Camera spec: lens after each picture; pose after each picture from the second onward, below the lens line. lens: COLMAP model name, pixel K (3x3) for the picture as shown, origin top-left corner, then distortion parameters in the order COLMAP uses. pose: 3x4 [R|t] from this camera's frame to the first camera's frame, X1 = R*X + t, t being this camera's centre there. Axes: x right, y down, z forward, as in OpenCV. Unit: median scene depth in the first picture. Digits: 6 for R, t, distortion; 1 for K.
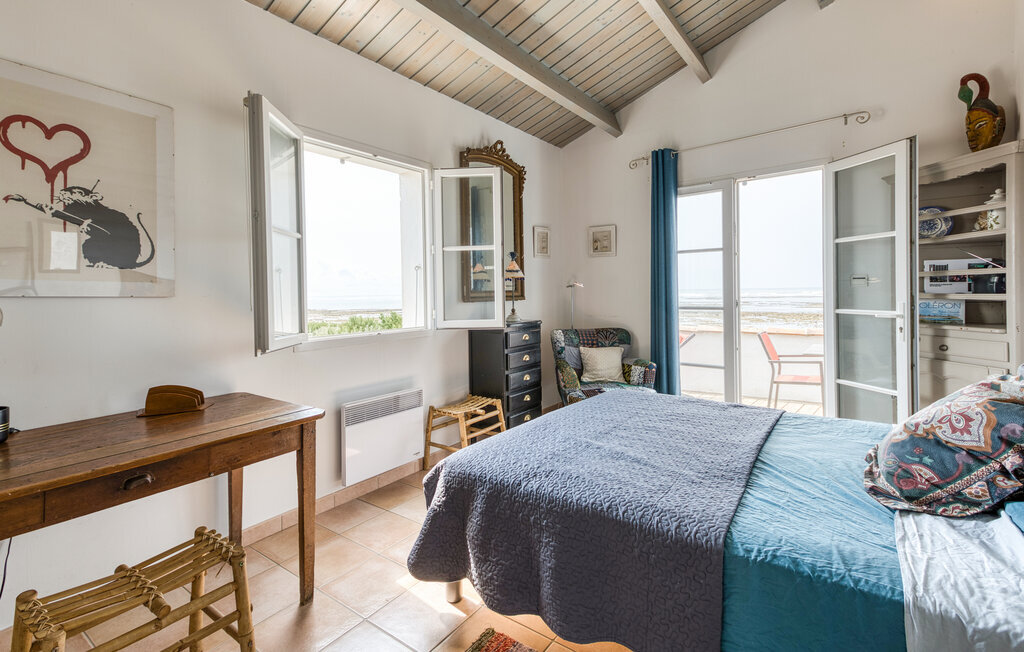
lens RADIAL K [[477.7, 0, 495.8], [0, 477.7, 292.1], [0, 0, 1]] dist [0.018466, 0.000590]
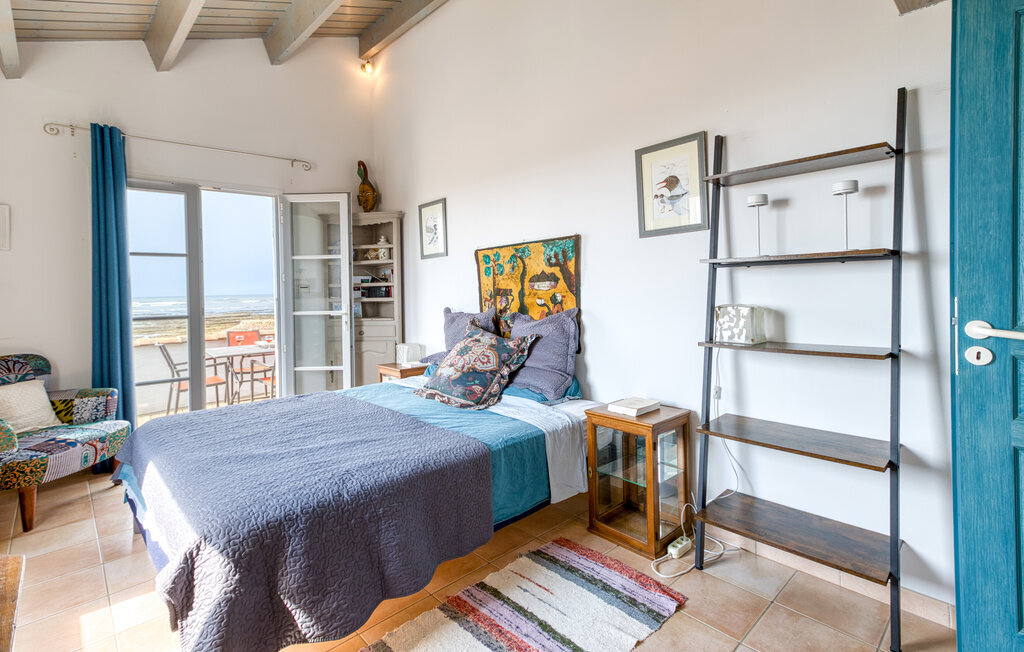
lens RADIAL K [[477.7, 0, 495.8], [0, 477.7, 292.1], [0, 0, 1]] dist [0.018466, 0.000590]
pose [[0.179901, 0.004758, 0.983673, -0.498362], [0.017977, 0.999805, -0.008124, 0.004318], [-0.983520, 0.019145, 0.179781, 0.301508]]
